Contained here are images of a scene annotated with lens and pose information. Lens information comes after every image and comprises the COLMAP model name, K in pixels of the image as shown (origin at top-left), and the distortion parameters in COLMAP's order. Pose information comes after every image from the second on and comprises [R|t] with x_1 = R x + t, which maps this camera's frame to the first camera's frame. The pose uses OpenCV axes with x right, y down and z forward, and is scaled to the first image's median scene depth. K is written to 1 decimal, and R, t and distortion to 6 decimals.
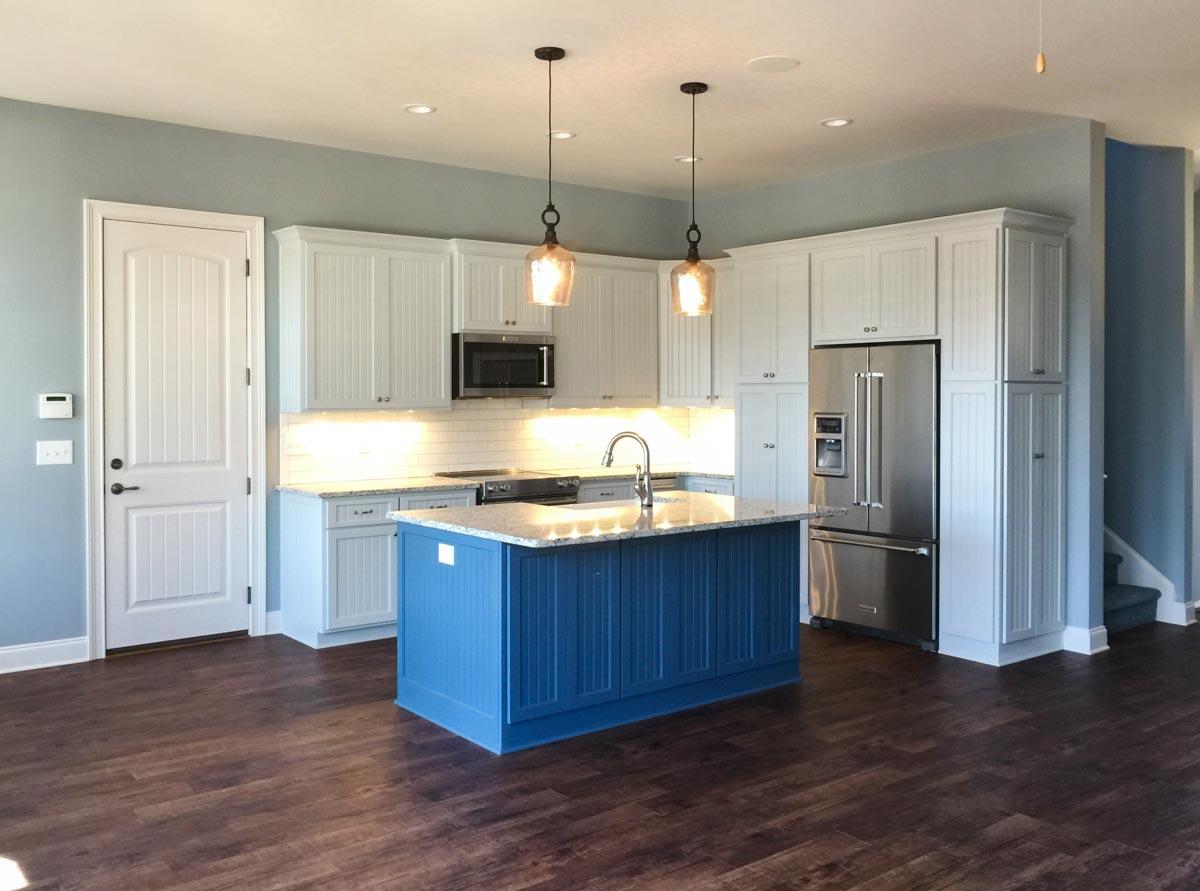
lens RADIAL K [[1078.3, 0, 596.5], [0, 1078.3, 393.0], [0, 0, 1]] dist [0.000664, 0.011183]
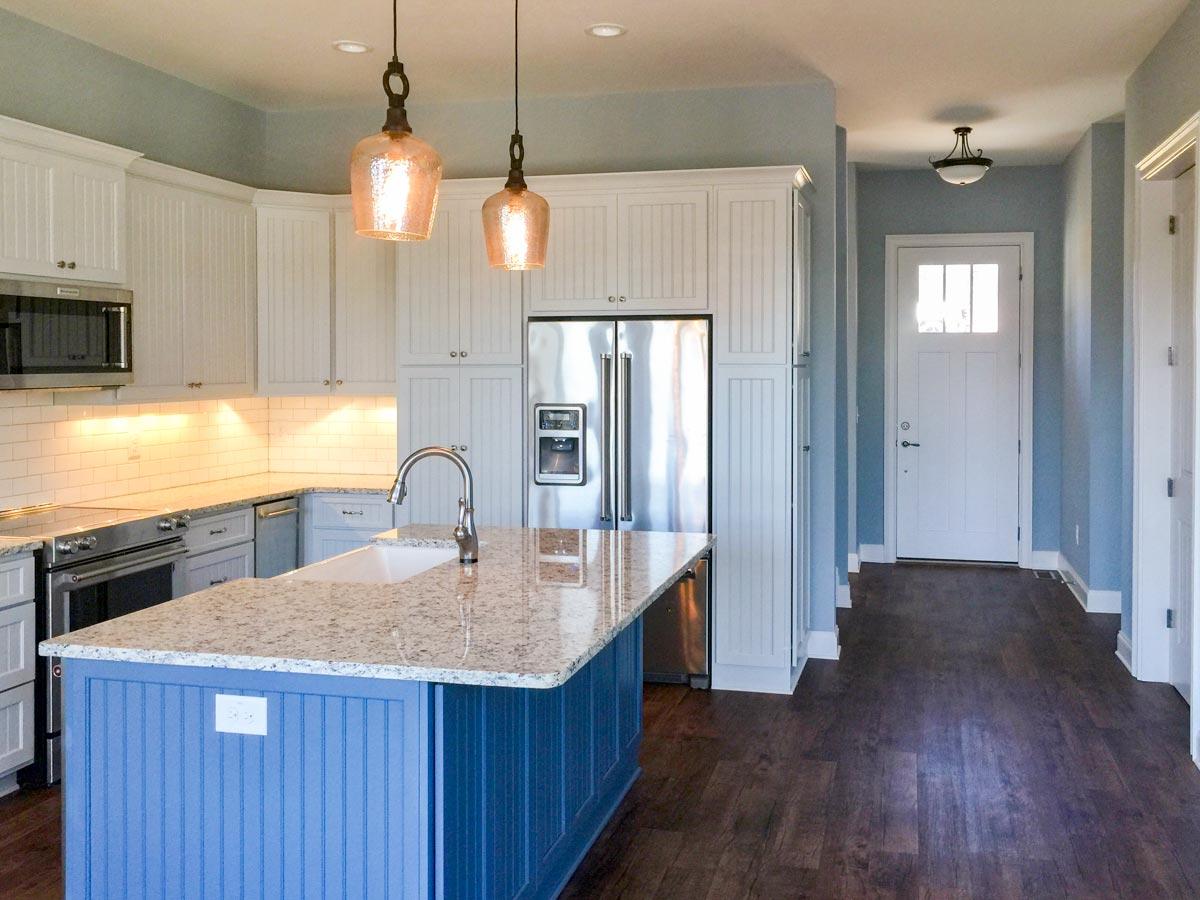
lens RADIAL K [[1078.3, 0, 679.4], [0, 1078.3, 367.6], [0, 0, 1]] dist [0.000664, 0.011183]
pose [[0.769795, -0.003025, 0.638285, -0.219322], [0.000338, 0.999991, 0.004332, -0.011211], [-0.638292, -0.003120, 0.769788, 0.345914]]
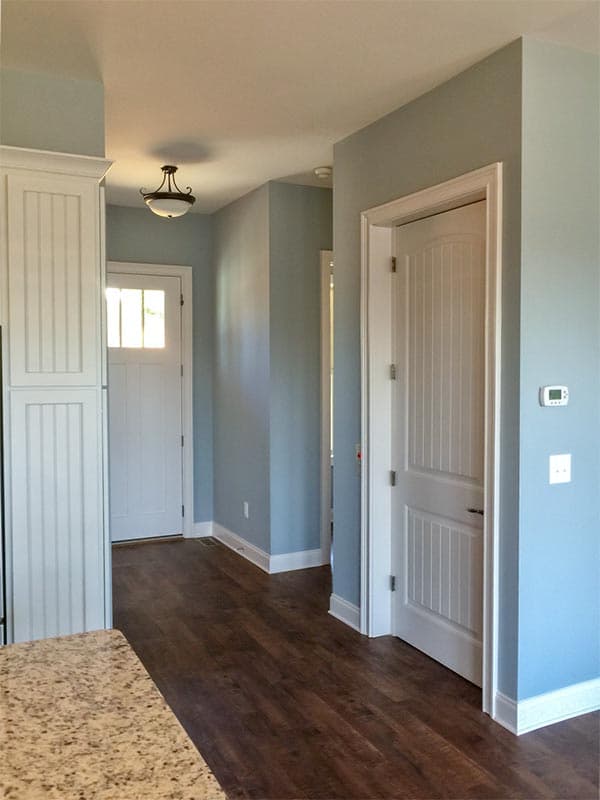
lens RADIAL K [[718.8, 0, 317.5], [0, 718.8, 389.8], [0, 0, 1]] dist [0.000664, 0.011183]
pose [[0.194871, -0.037226, 0.980122, -0.087064], [0.003725, 0.999300, 0.037214, -0.024116], [-0.980822, -0.003601, 0.194873, 0.663527]]
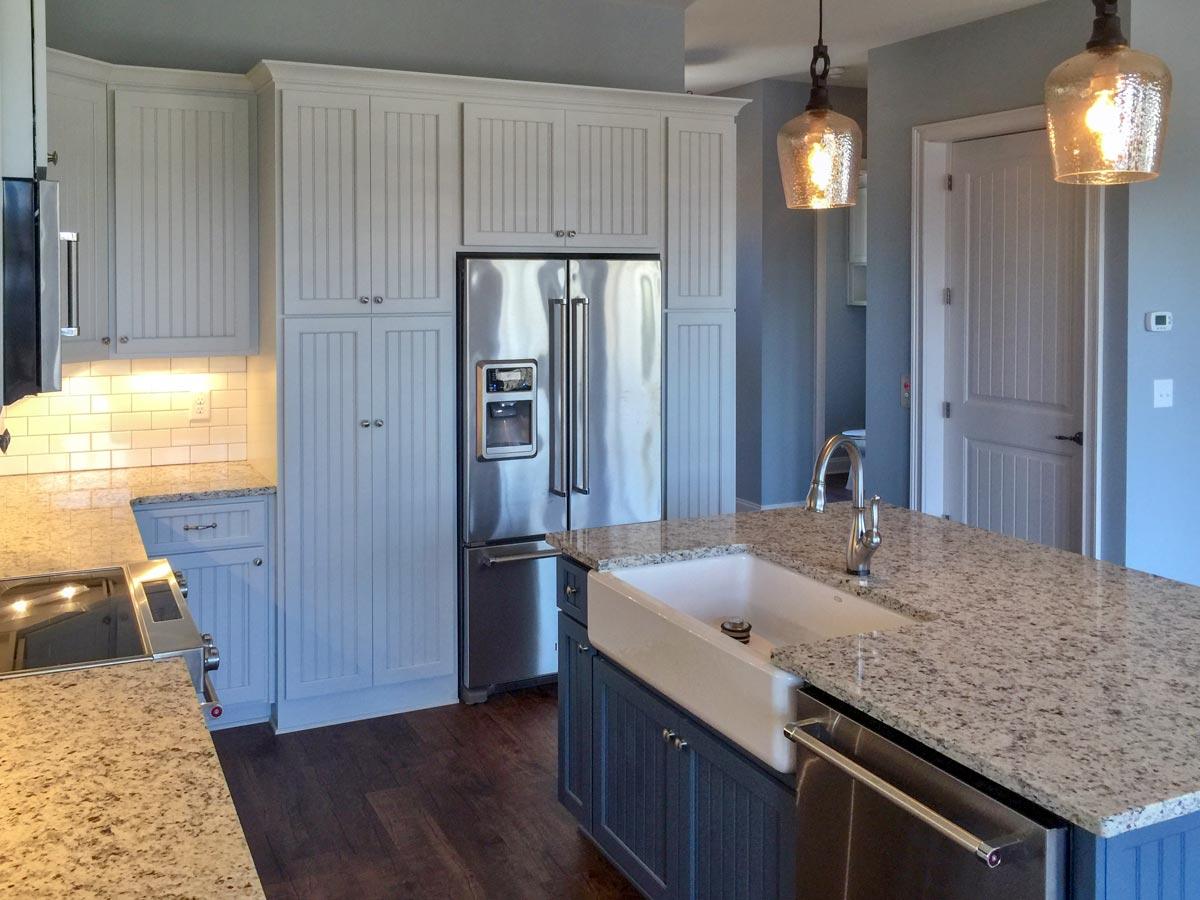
lens RADIAL K [[1078.3, 0, 550.4], [0, 1078.3, 297.8], [0, 0, 1]] dist [0.000664, 0.011183]
pose [[0.232372, -0.017942, 0.972461, -0.404689], [-0.002120, 0.999818, 0.018953, -0.030962], [-0.972625, -0.006466, 0.232292, 0.837753]]
